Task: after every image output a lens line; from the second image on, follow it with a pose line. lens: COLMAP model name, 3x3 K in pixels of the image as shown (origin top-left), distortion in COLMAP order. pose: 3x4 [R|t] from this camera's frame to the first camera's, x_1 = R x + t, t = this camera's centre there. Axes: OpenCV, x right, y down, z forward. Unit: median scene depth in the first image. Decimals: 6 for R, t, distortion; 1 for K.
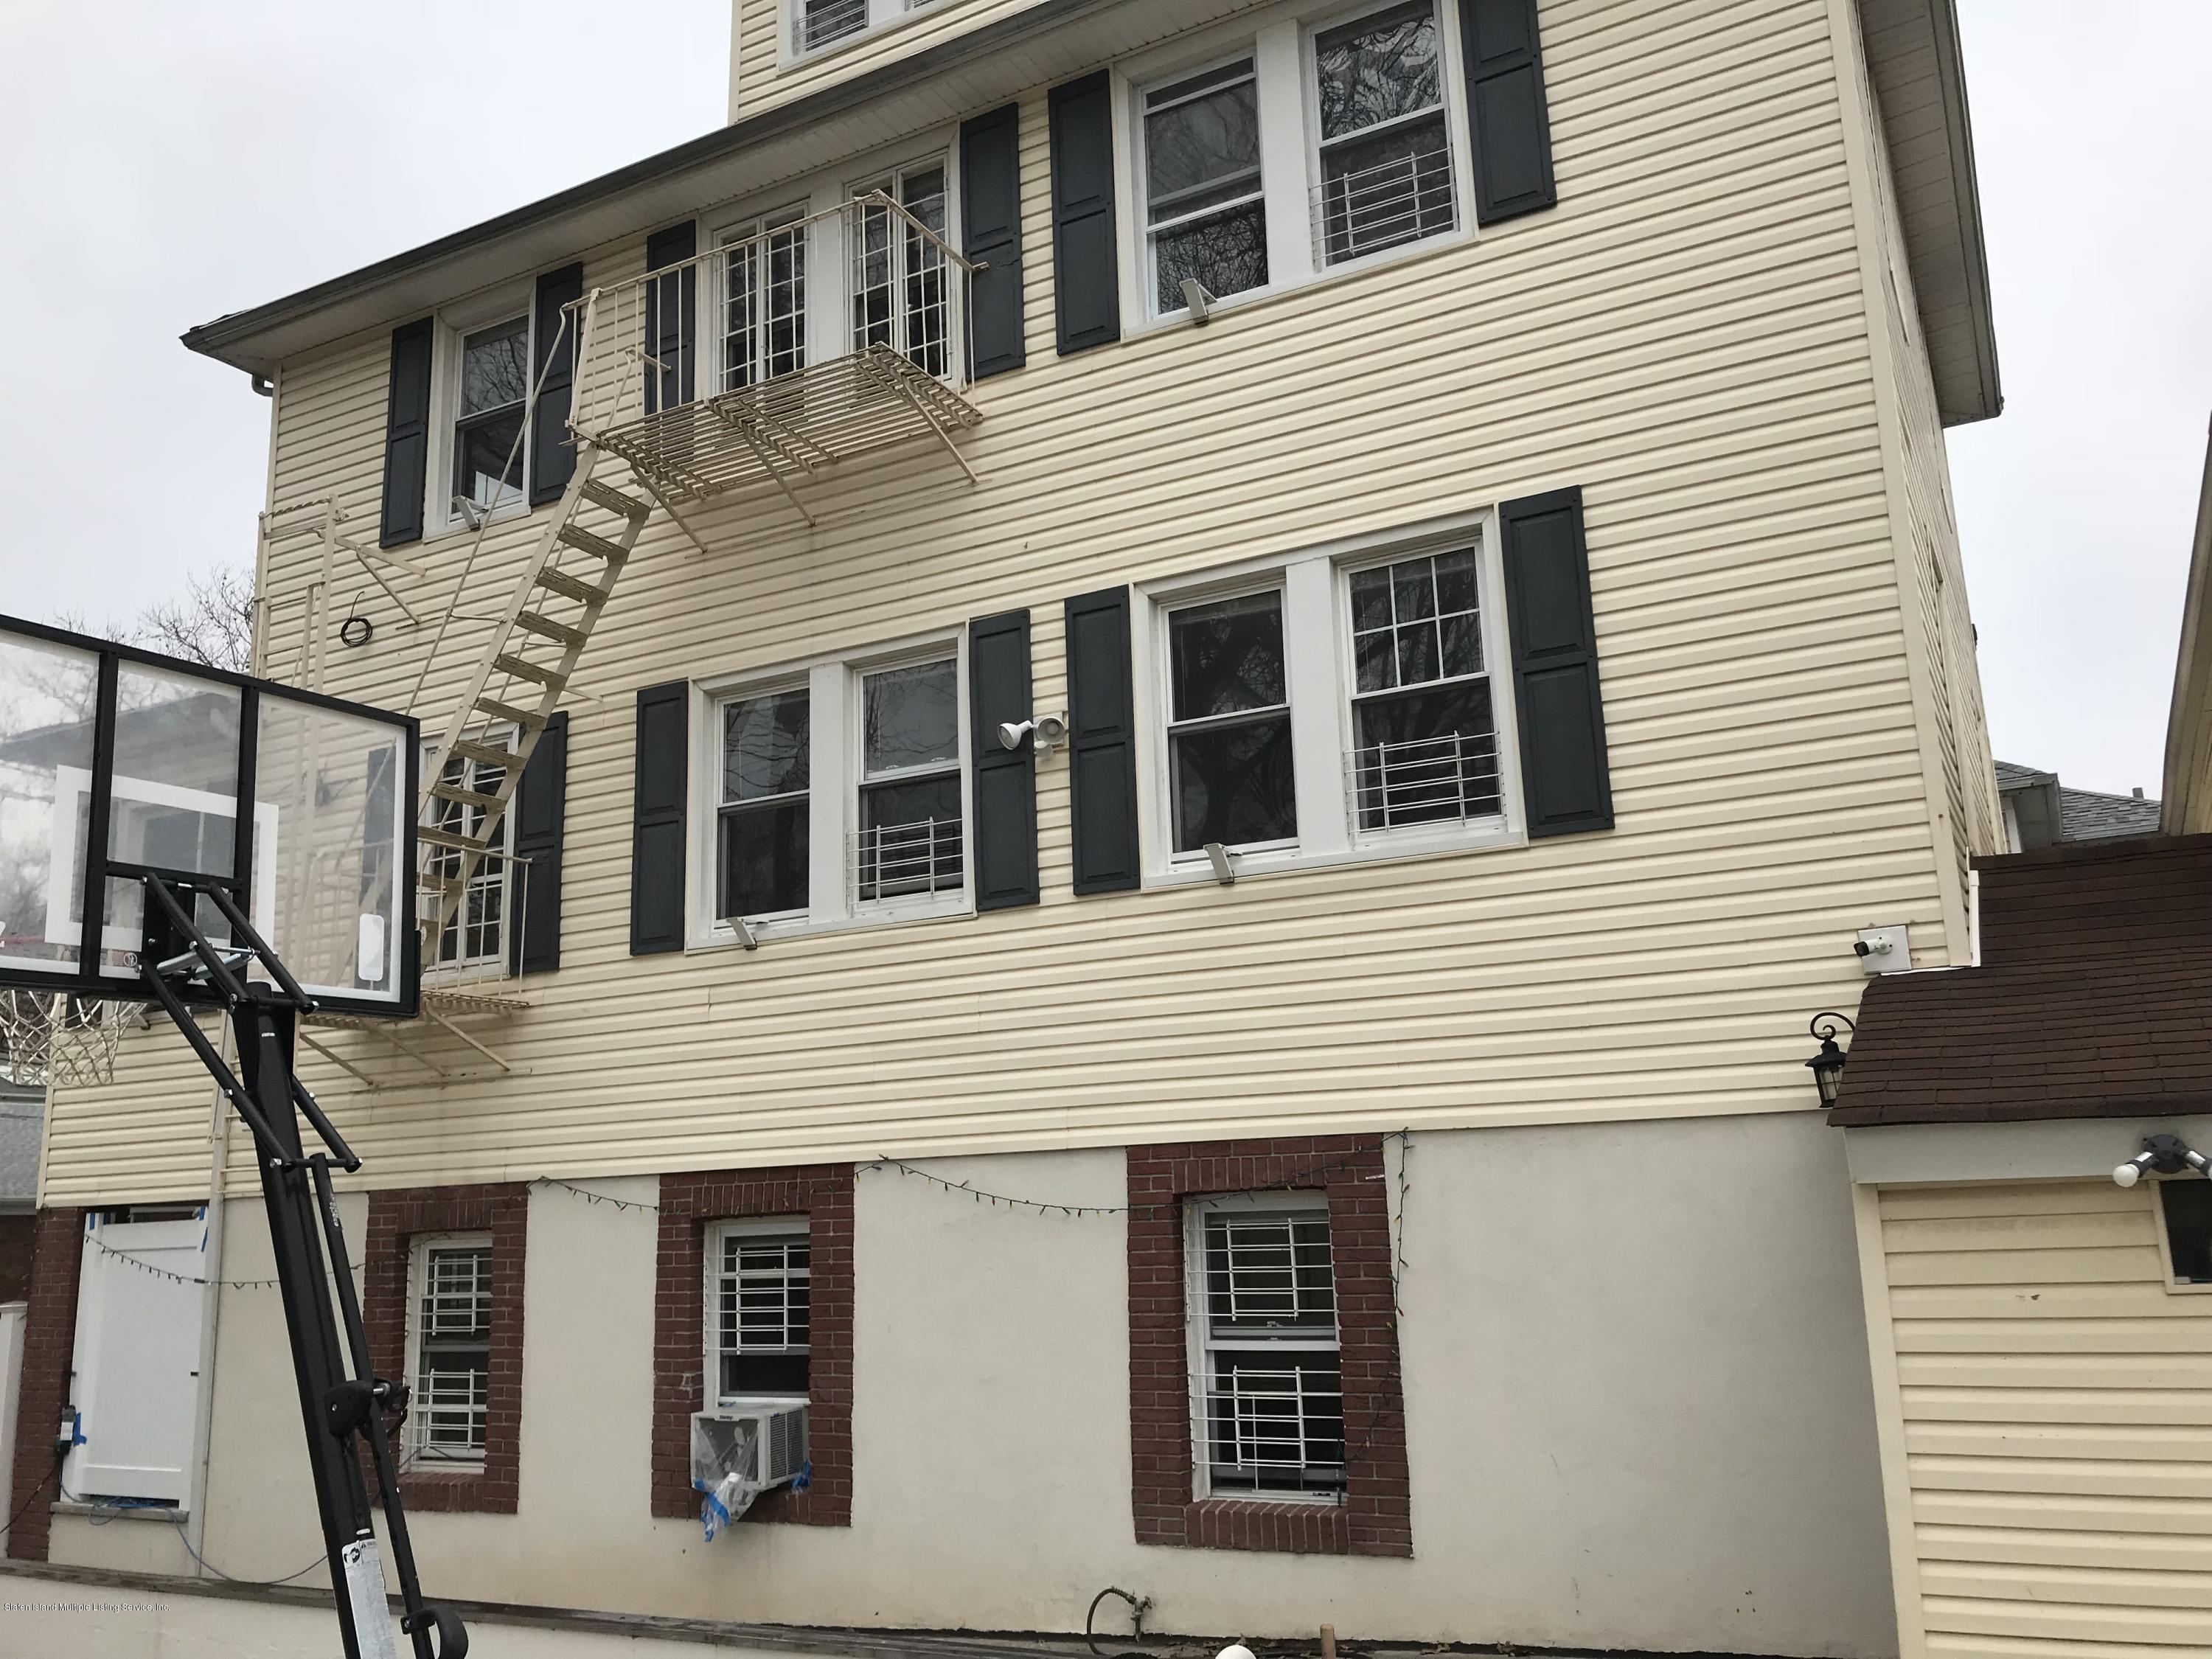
lens RADIAL K [[1790.1, 0, 1105.4], [0, 1790.1, 828.6], [0, 0, 1]] dist [0.035368, -0.038044]
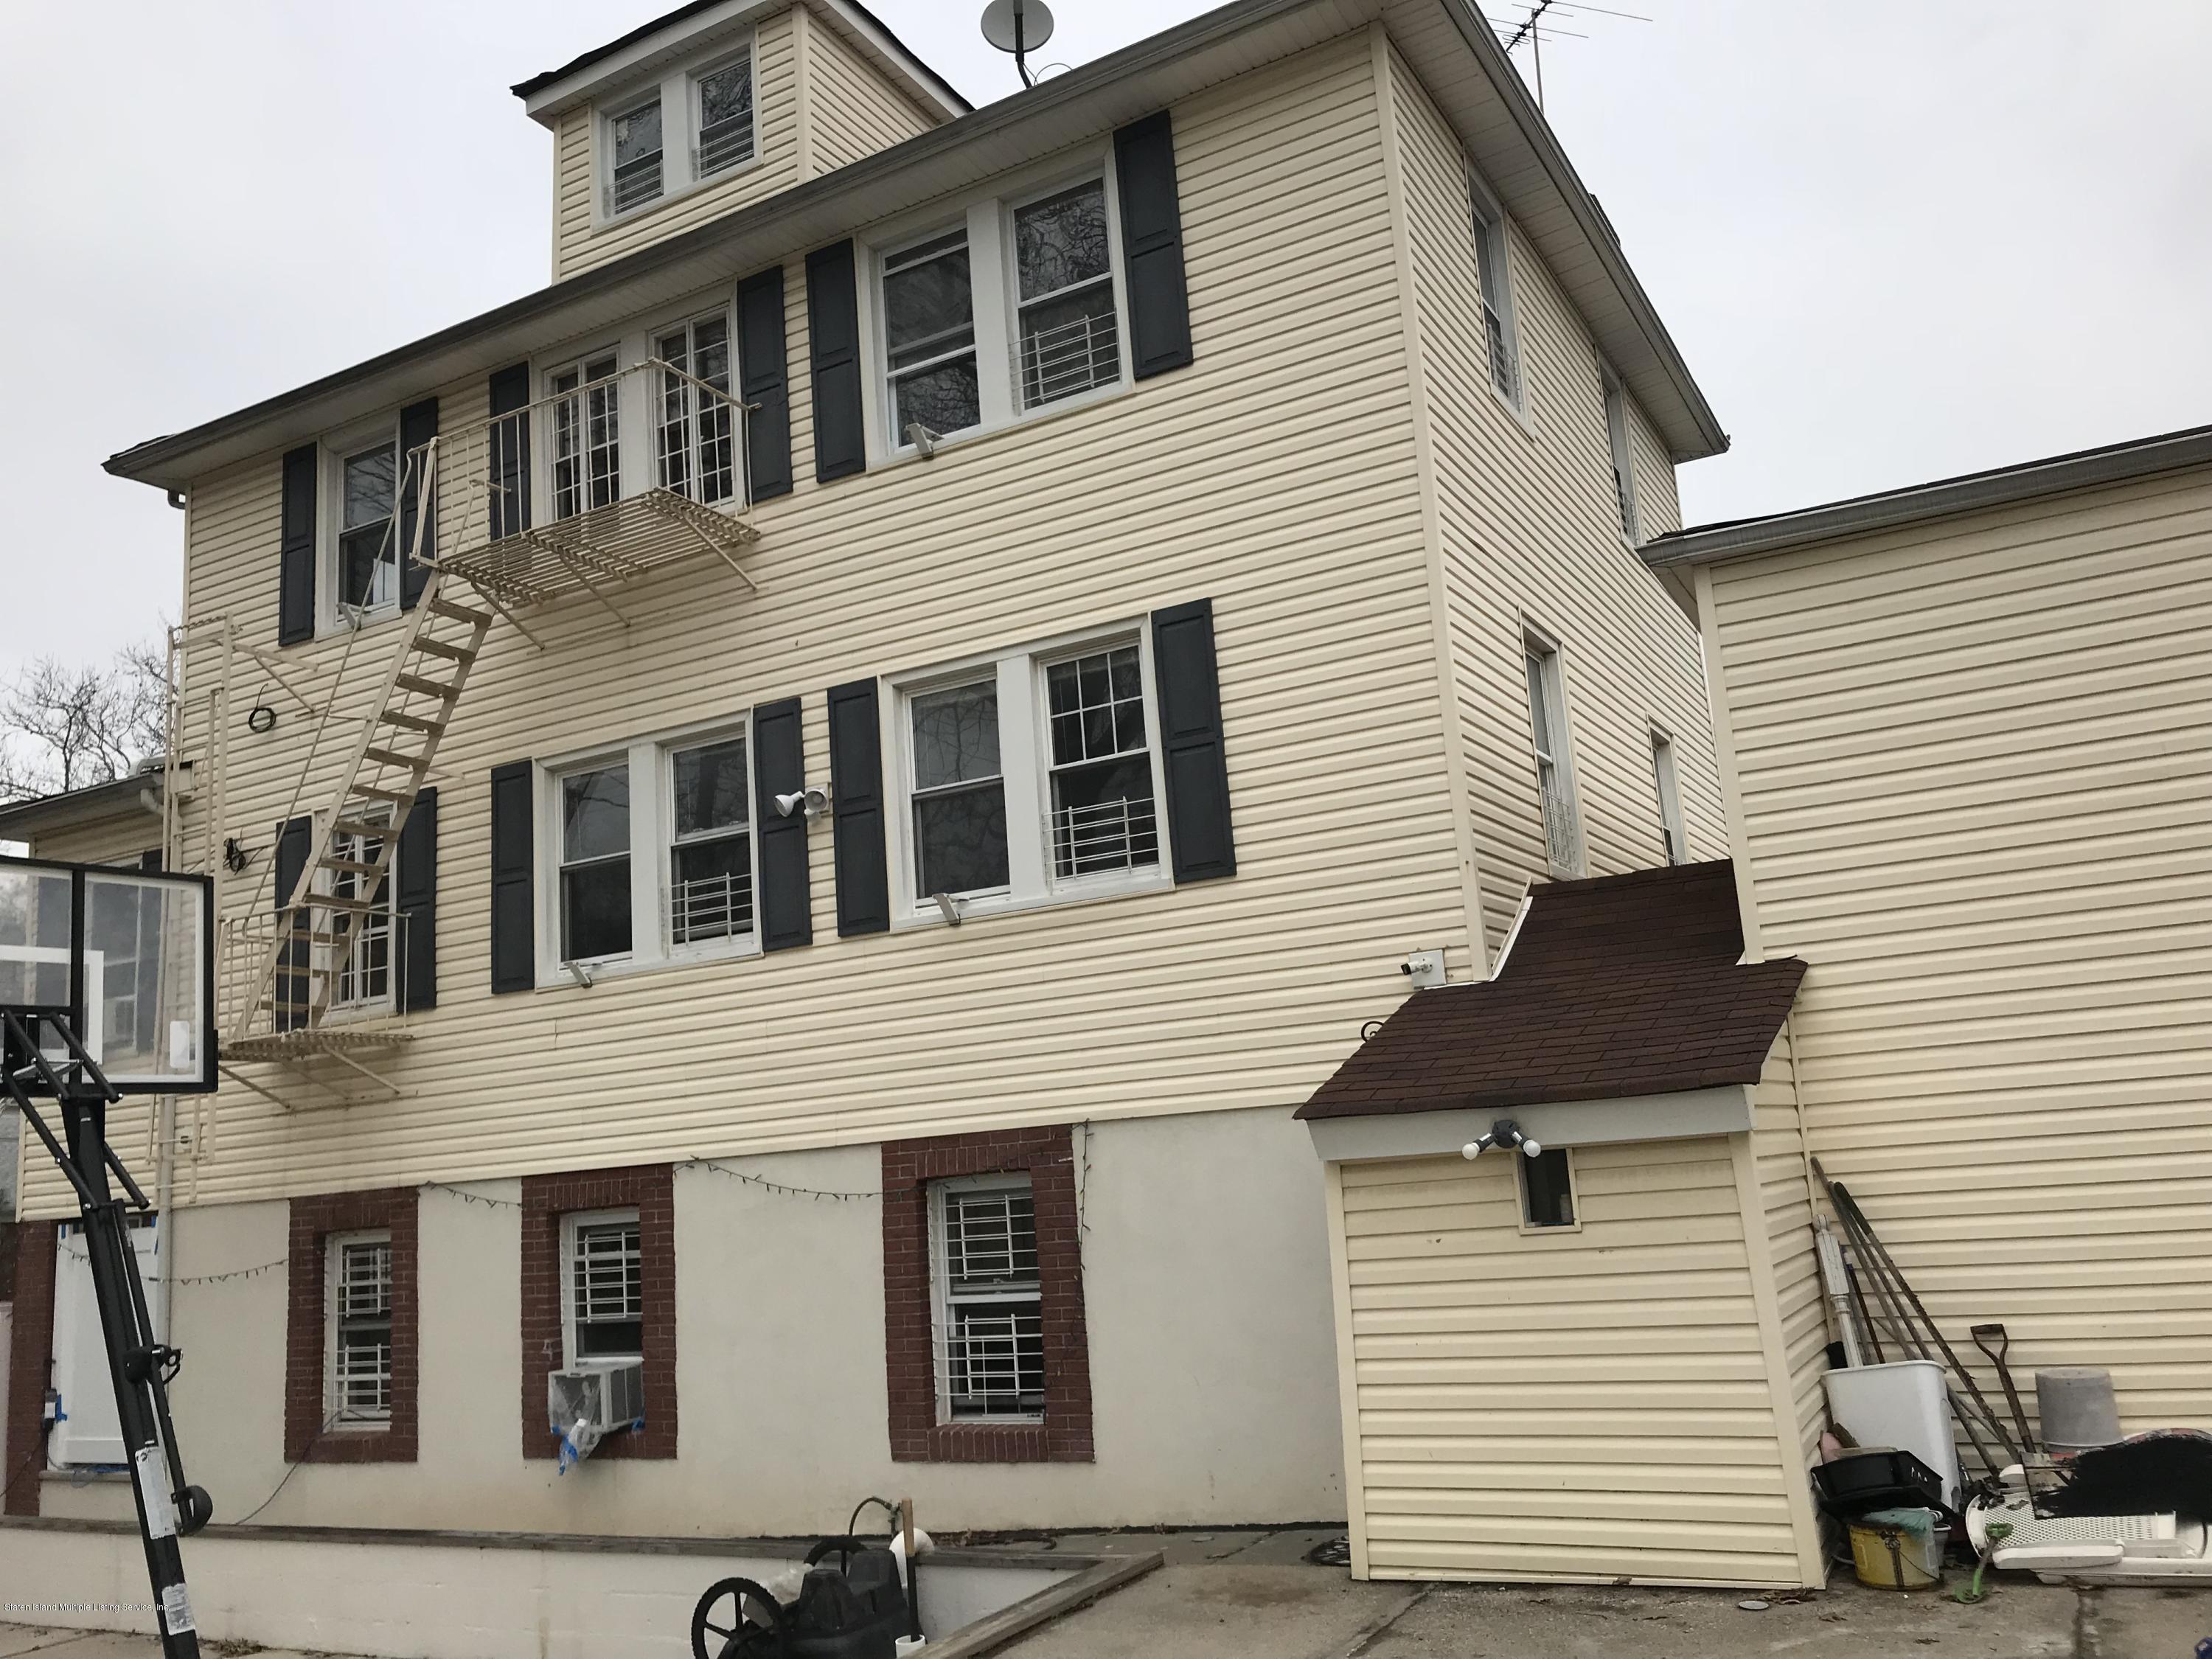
lens RADIAL K [[1790.1, 0, 1107.5], [0, 1790.1, 827.4], [0, 0, 1]] dist [0.035368, -0.038044]
pose [[0.999201, -0.039587, -0.005554, 0.169354], [0.039694, 0.998999, 0.020624, -0.052797], [0.004732, -0.020828, 0.999772, -0.206128]]
